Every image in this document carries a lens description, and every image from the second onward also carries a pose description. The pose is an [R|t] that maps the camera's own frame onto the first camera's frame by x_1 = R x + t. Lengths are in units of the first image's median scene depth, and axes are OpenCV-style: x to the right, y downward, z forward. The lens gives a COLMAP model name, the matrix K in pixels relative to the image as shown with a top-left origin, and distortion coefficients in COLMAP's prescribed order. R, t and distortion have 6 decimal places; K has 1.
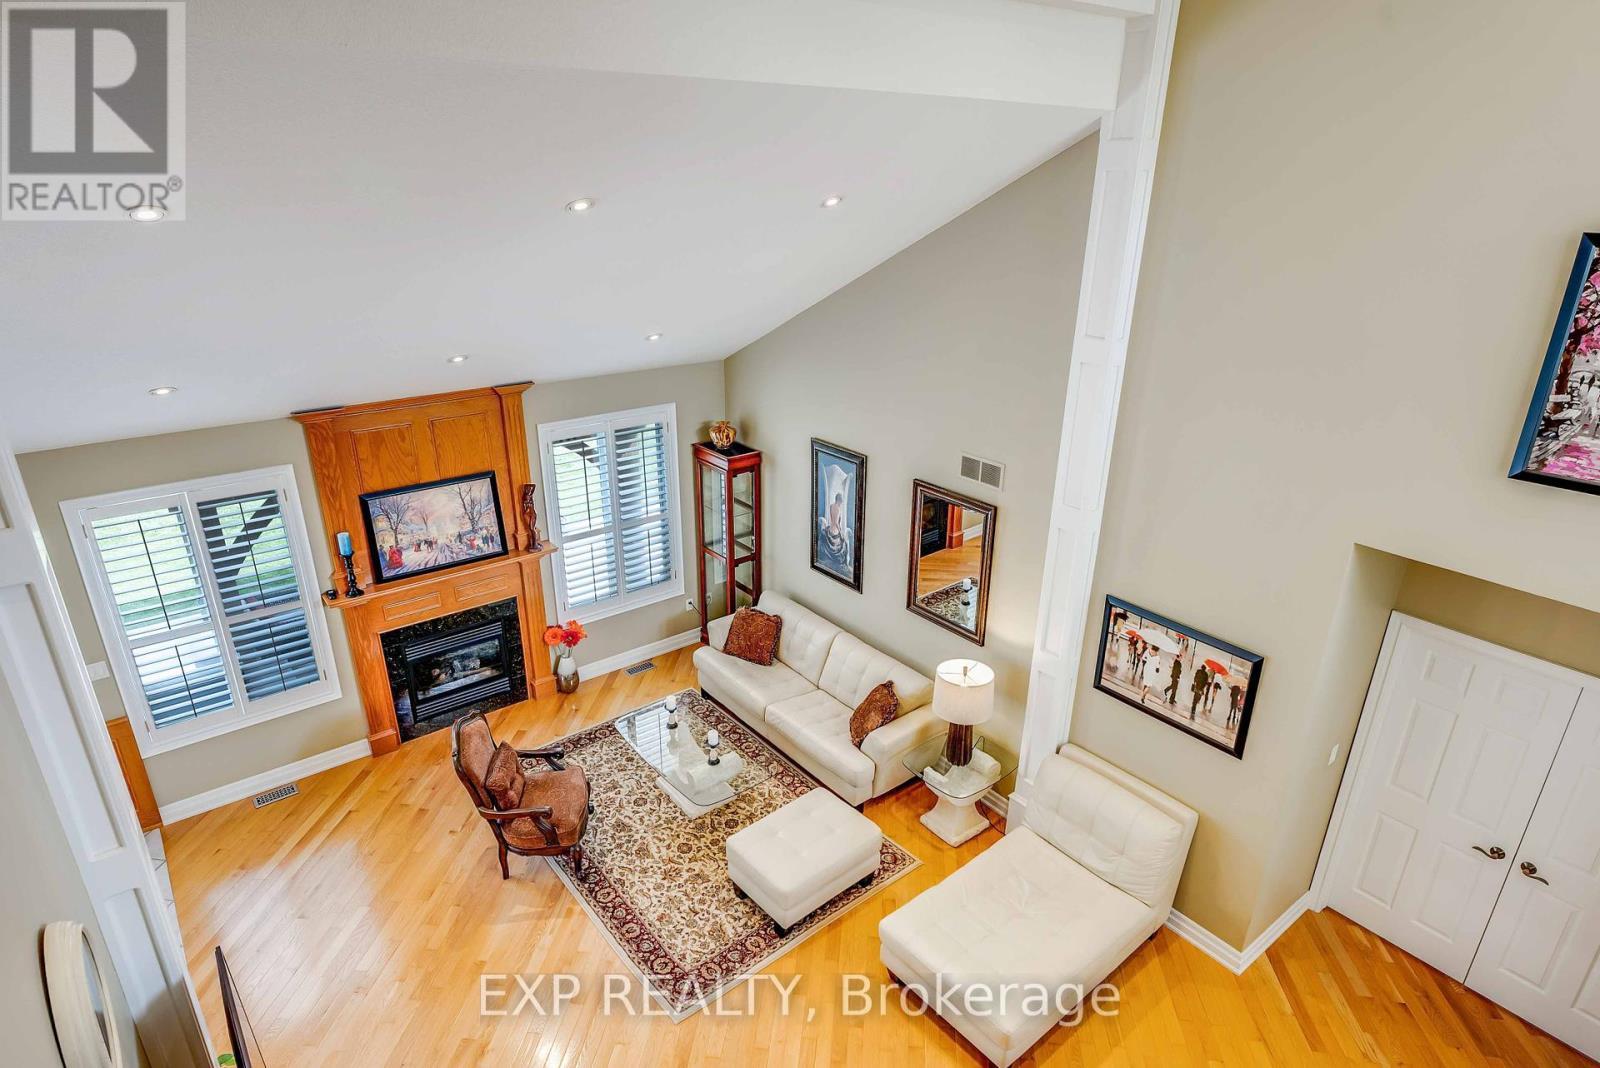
lens RADIAL K [[882.7, 0, 770.1], [0, 882.7, 538.0], [0, 0, 1]] dist [-0.013492, 0.004095]
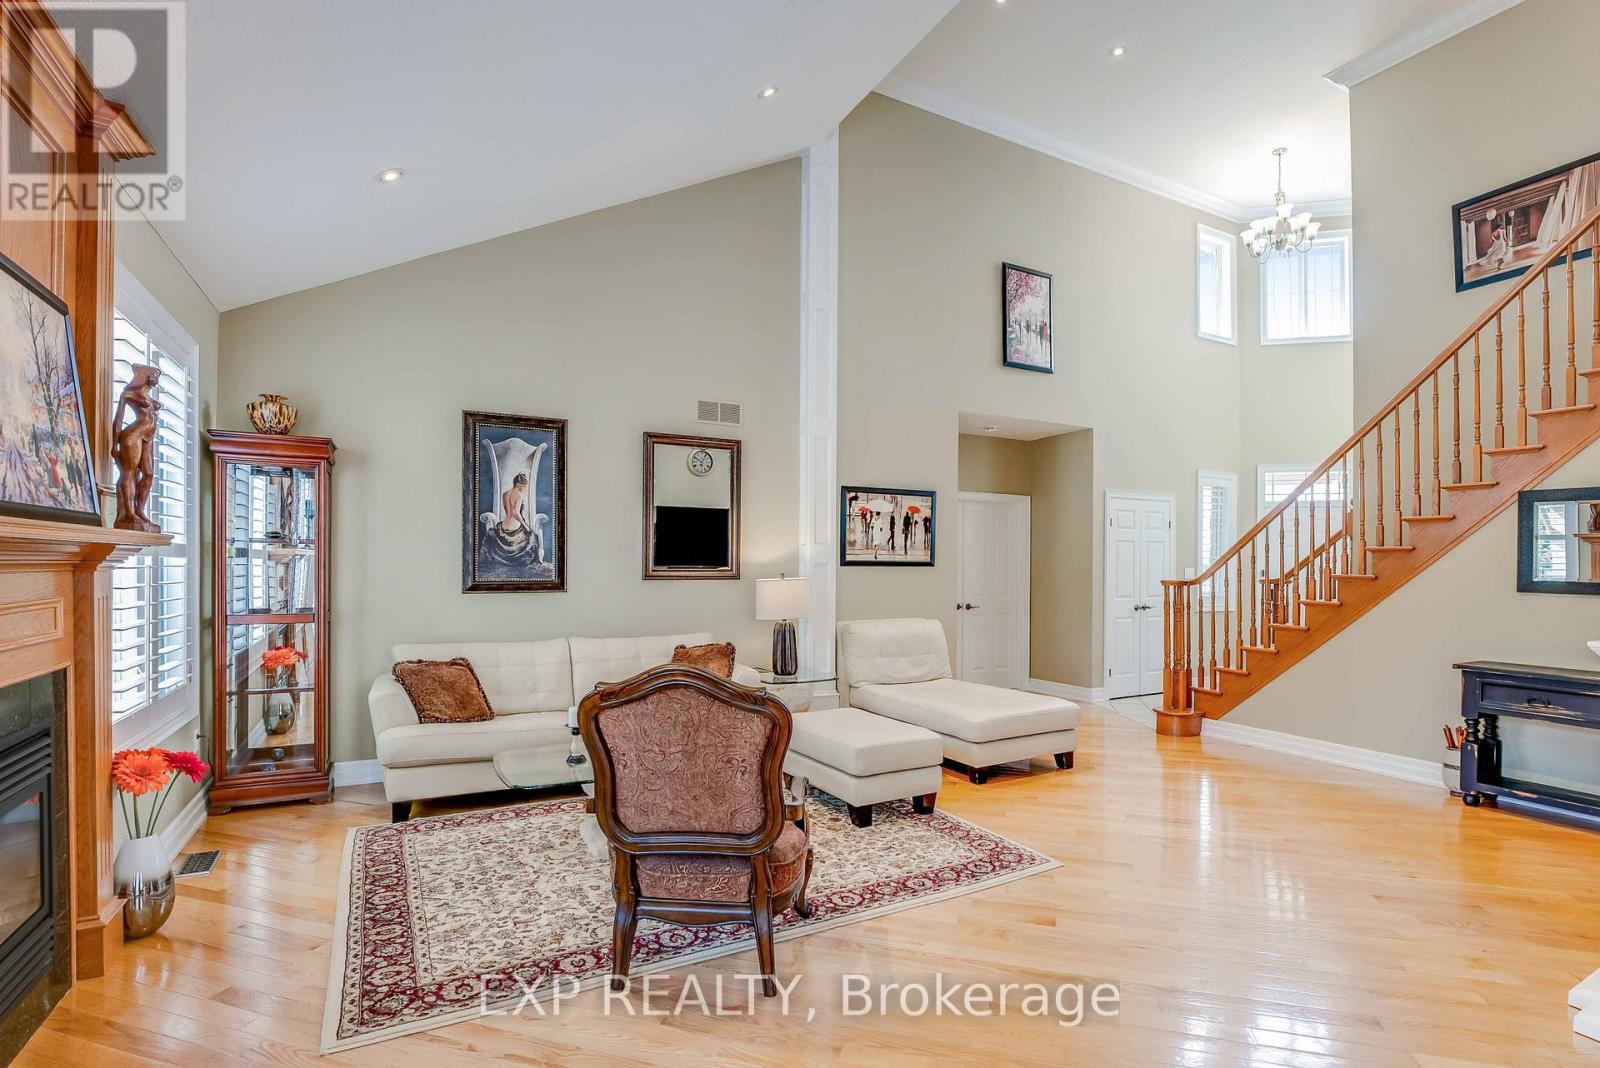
lens RADIAL K [[750.3, 0, 789.7], [0, 750.3, 571.1], [0, 0, 1]] dist [-0.026275, 0.000579]
pose [[0.170977, -0.002990, 0.985270, -0.691462], [0.364090, 0.929406, -0.060361, 0.204330], [-0.915535, 0.369048, 0.159996, 0.847861]]
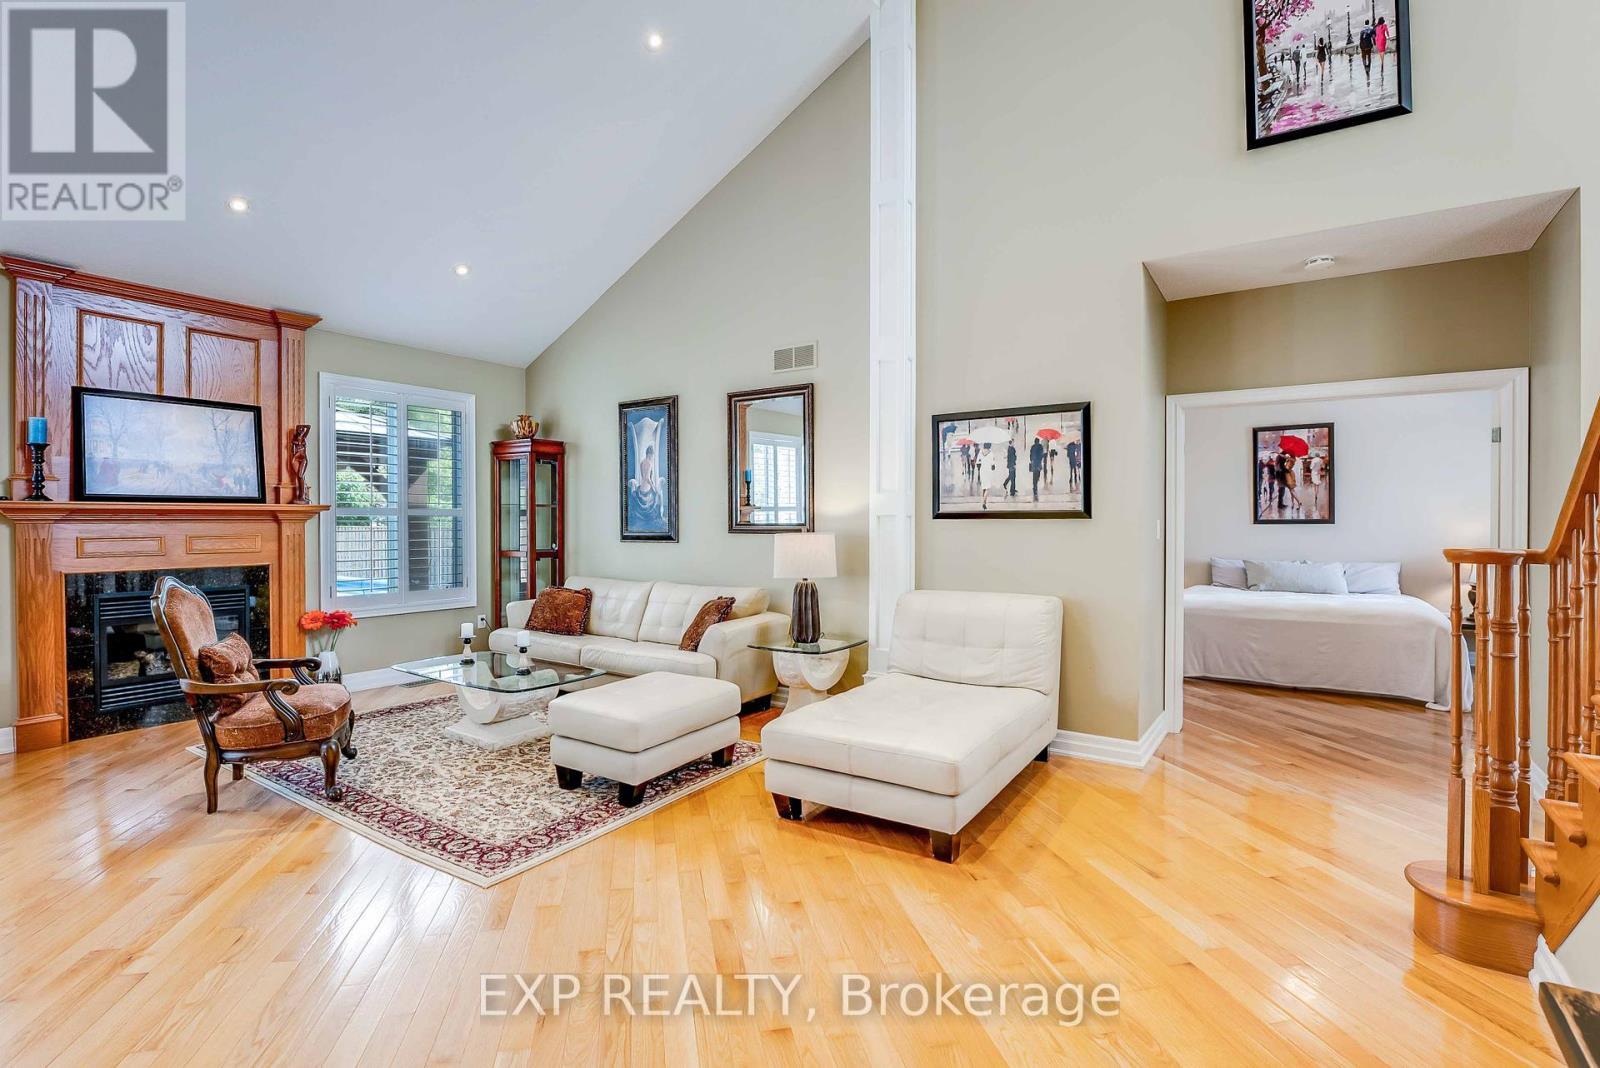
lens RADIAL K [[750.3, 0, 774.1], [0, 750.3, 526.7], [0, 0, 1]] dist [-0.026275, 0.000579]
pose [[0.951692, 0.002865, 0.307041, -0.060704], [0.110883, 0.929272, -0.352361, 0.431994], [-0.286334, 0.369384, 0.884063, 0.289245]]
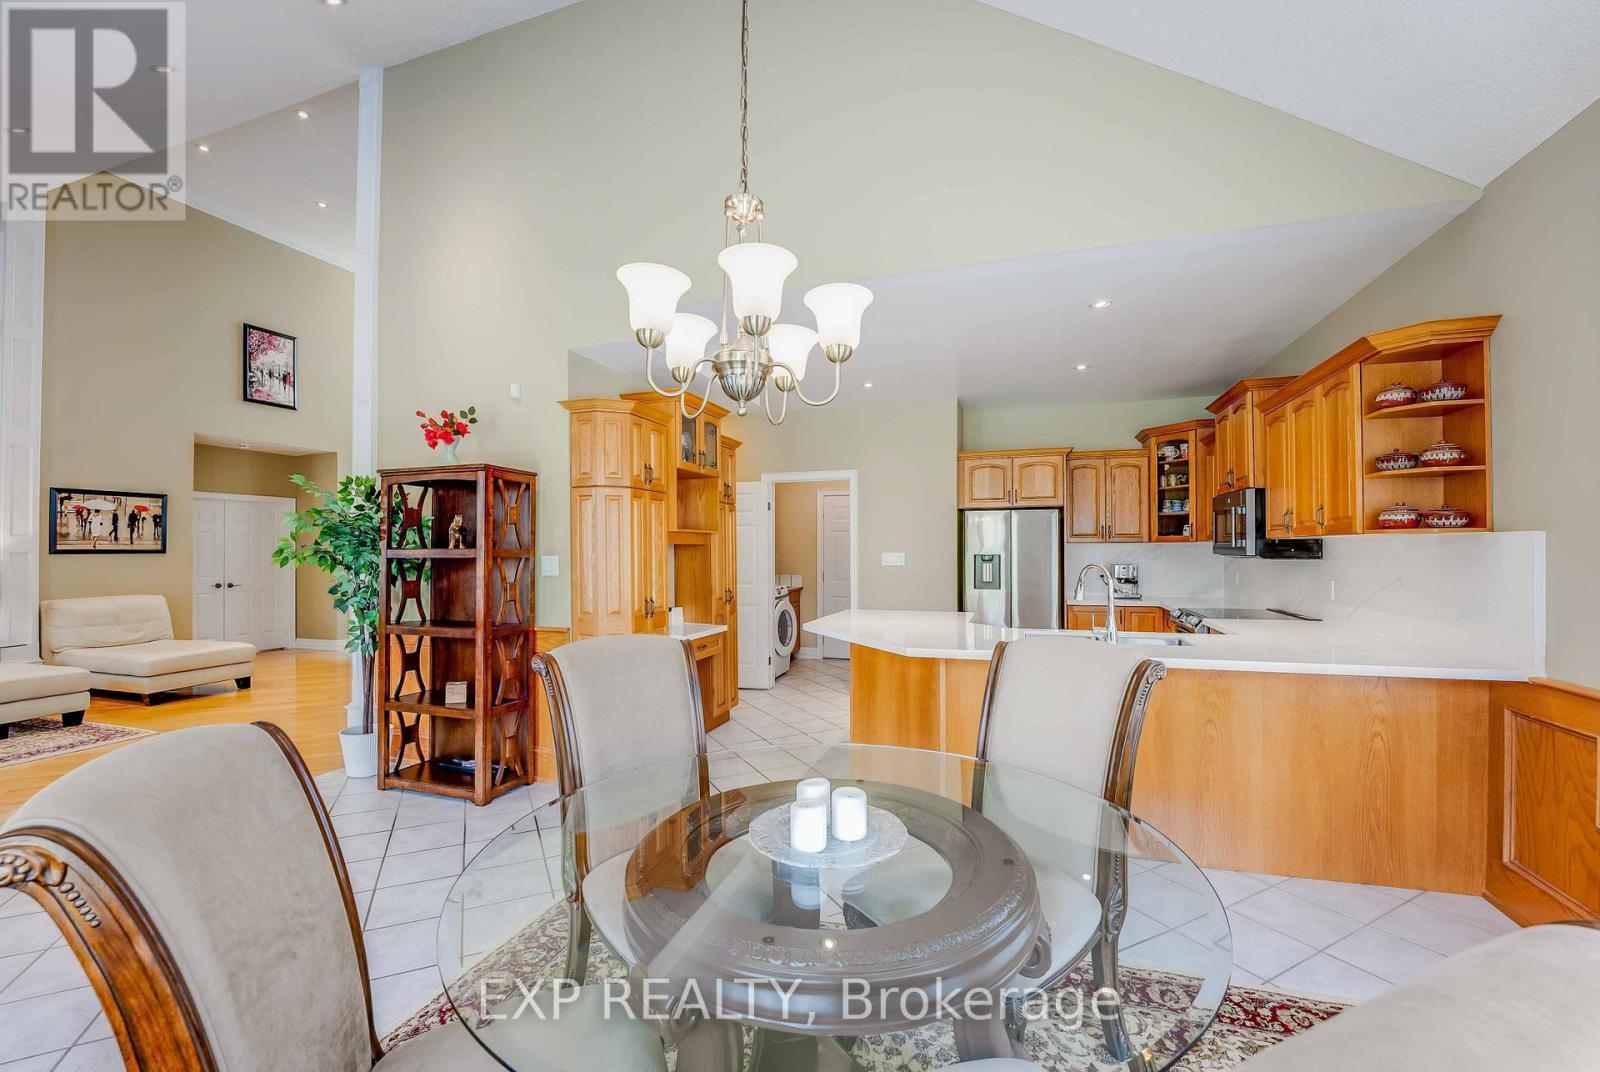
lens RADIAL K [[664.3, 0, 808.0], [0, 664.3, 545.7], [0, 0, 1]] dist [-0.024134, 0.001392]
pose [[-0.568947, 0.010301, 0.822310, -1.252383], [0.314209, 0.926782, 0.205788, 0.323423], [-0.759981, 0.375460, -0.530526, 0.551285]]
